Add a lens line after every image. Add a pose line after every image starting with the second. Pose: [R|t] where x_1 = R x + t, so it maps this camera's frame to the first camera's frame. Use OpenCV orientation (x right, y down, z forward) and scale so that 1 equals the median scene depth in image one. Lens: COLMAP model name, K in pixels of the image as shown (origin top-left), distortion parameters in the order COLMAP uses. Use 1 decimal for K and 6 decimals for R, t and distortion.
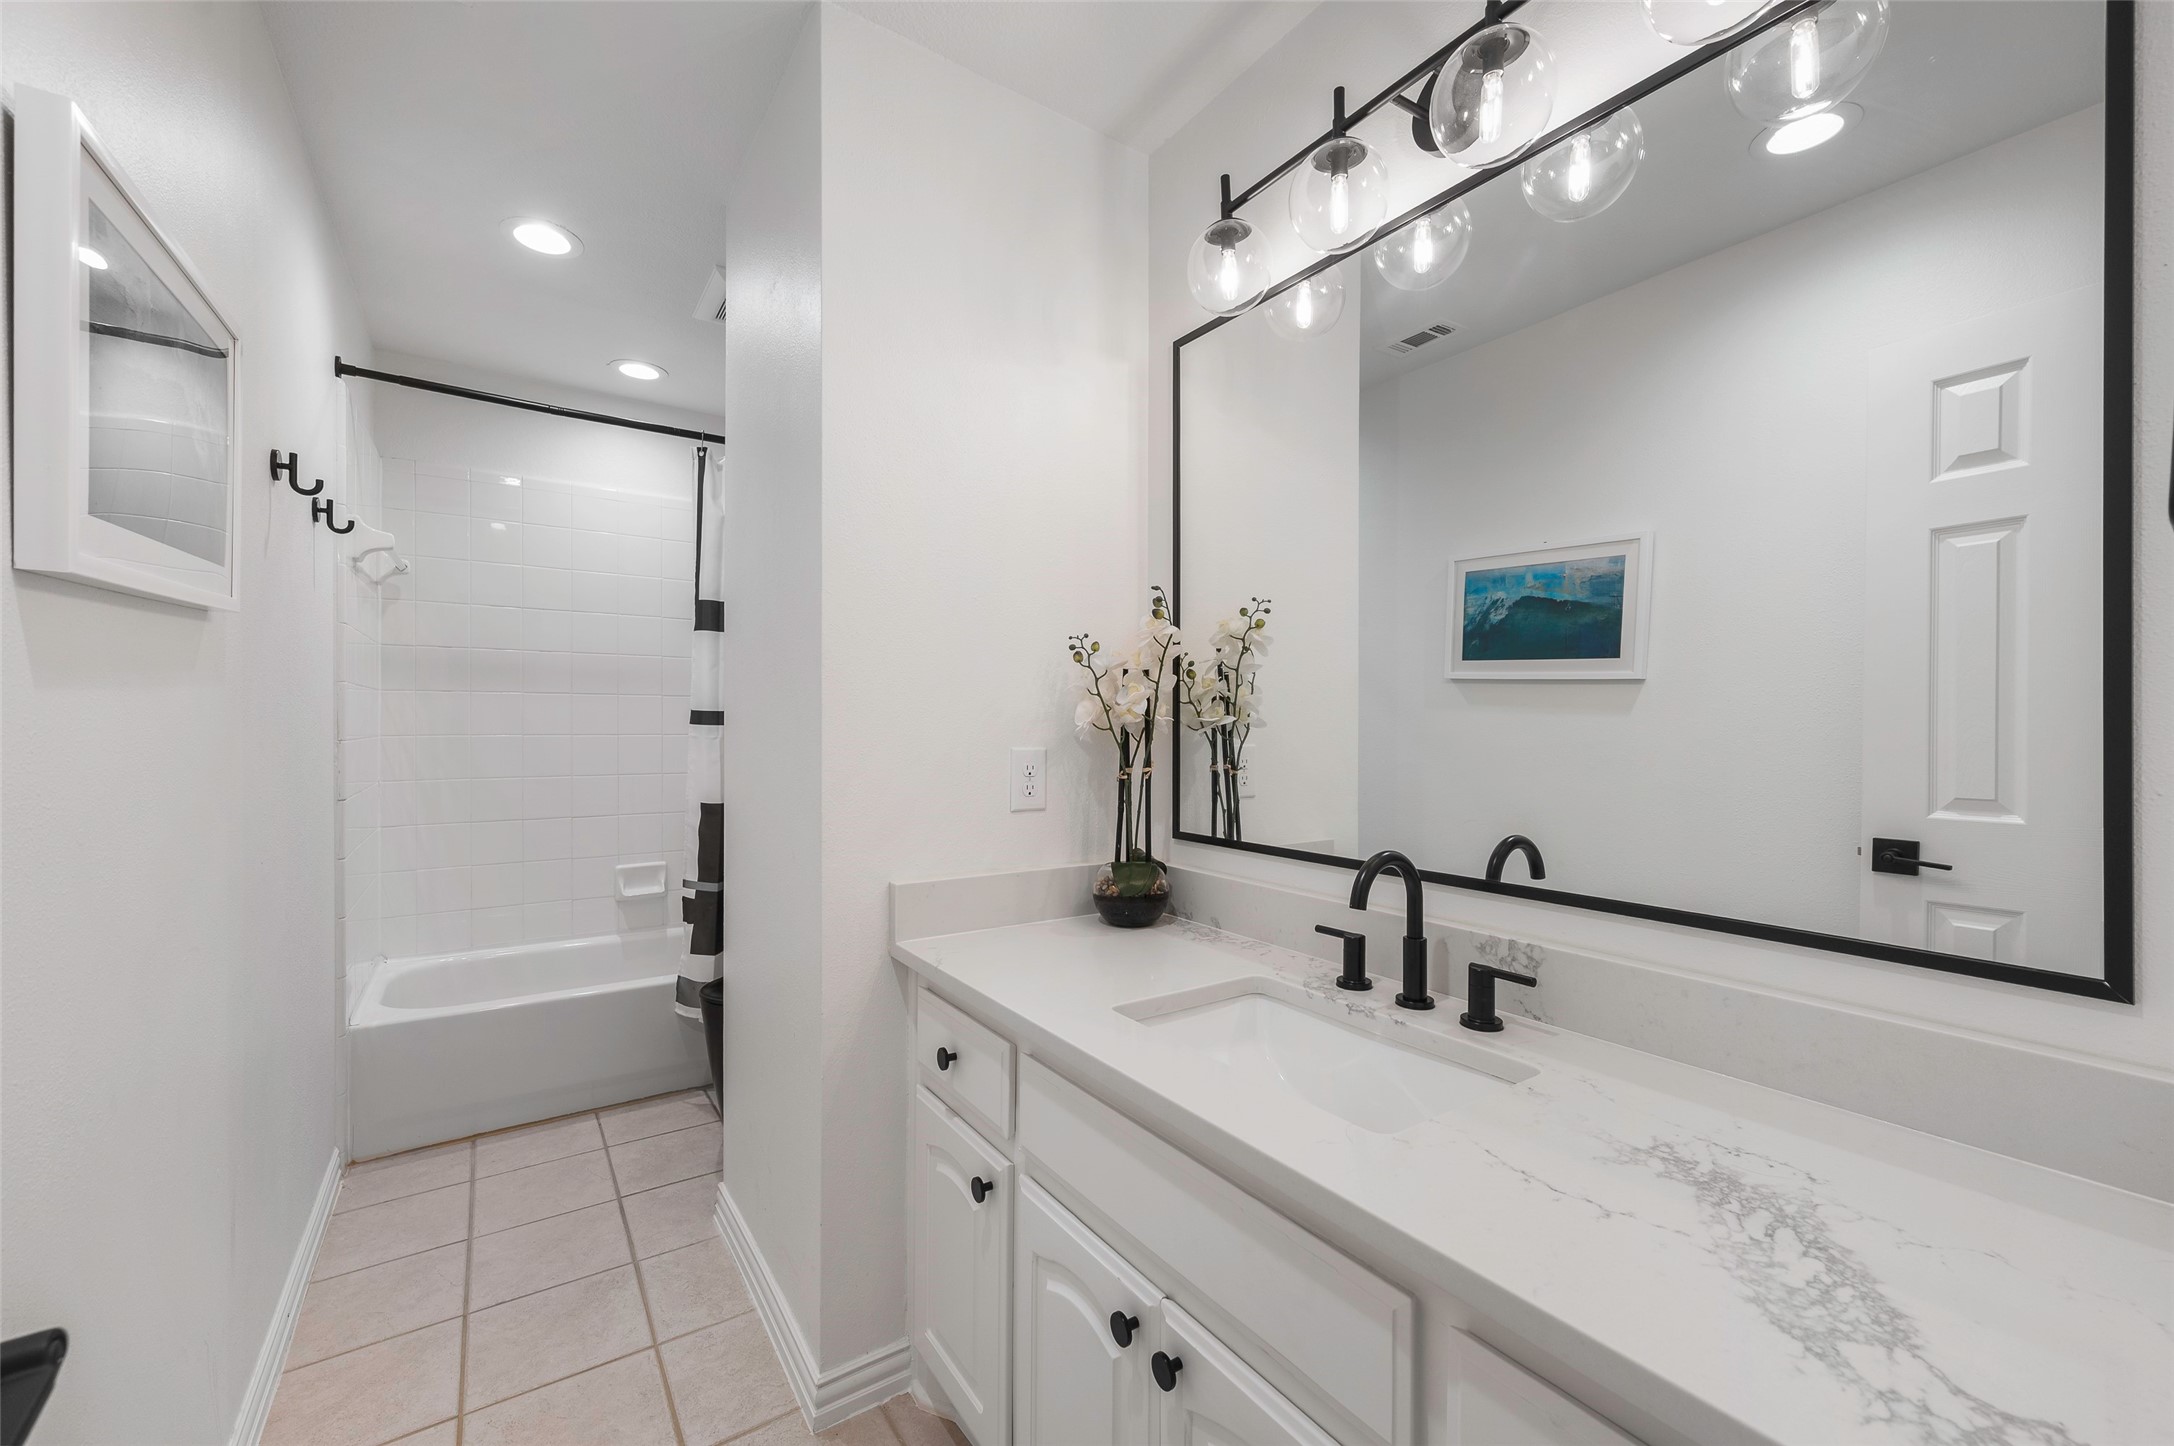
lens RADIAL K [[870.5, 0, 1084.9], [0, 870.5, 731.2], [0, 0, 1]] dist [0.000407, -0.000157]
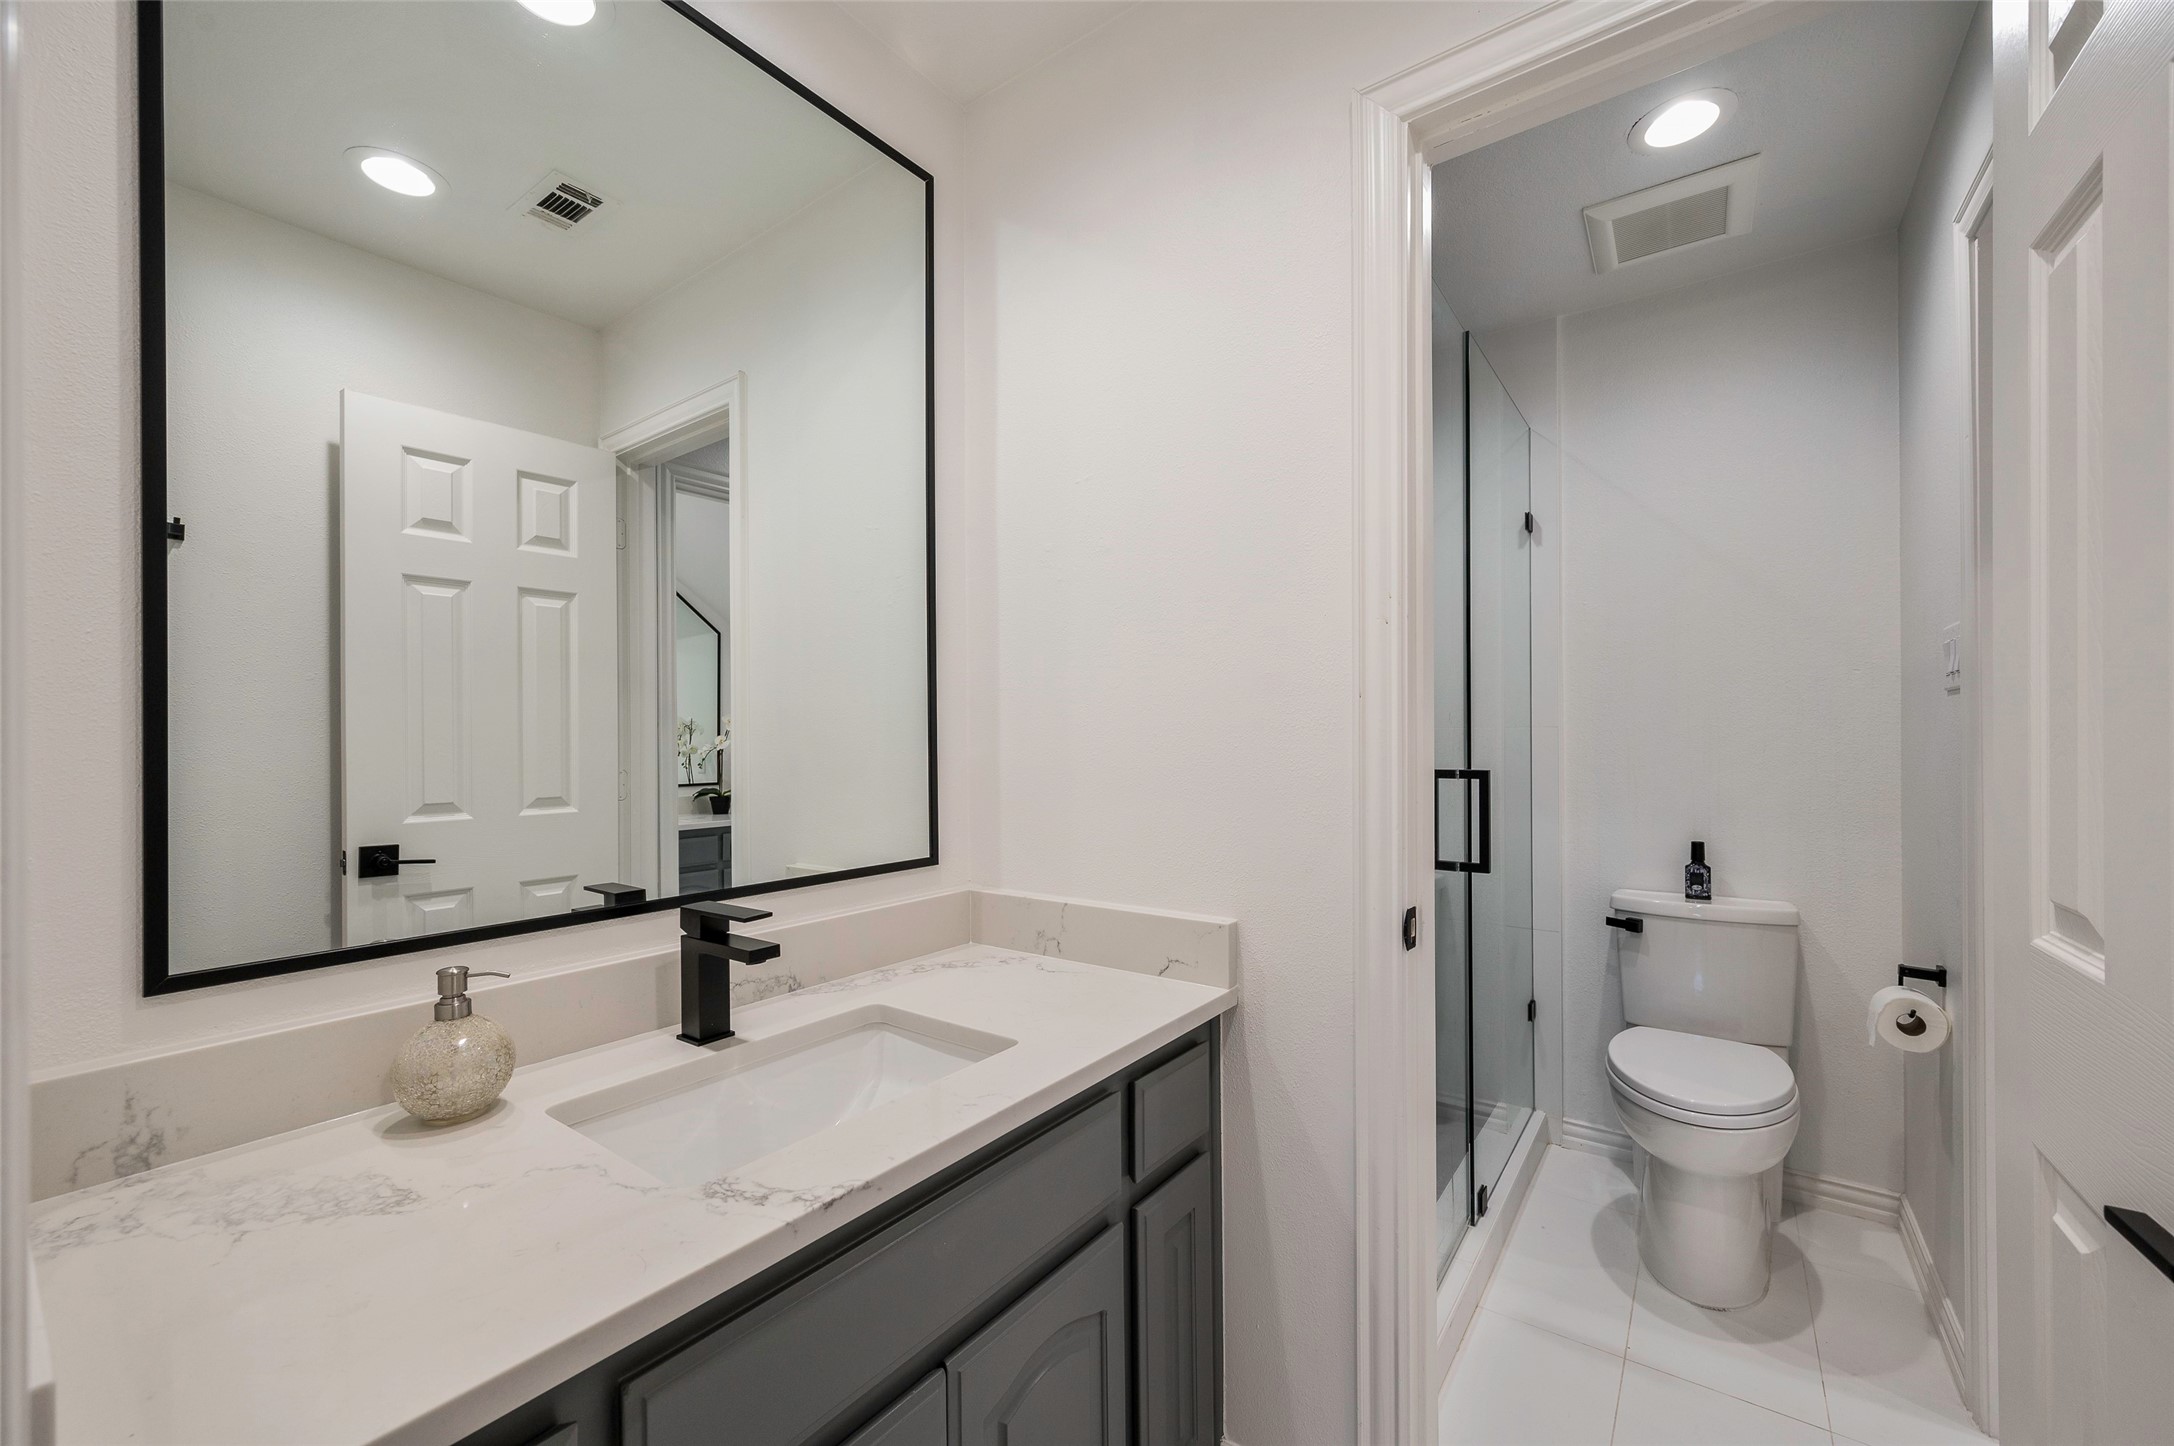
lens RADIAL K [[870.5, 0, 1084.9], [0, 870.5, 731.2], [0, 0, 1]] dist [0.000407, -0.000157]
pose [[-0.336248, 0.002213, 0.941771, -0.504512], [0.009327, 0.999956, 0.000981, -0.015627], [-0.941727, 0.009114, -0.336254, 0.664890]]
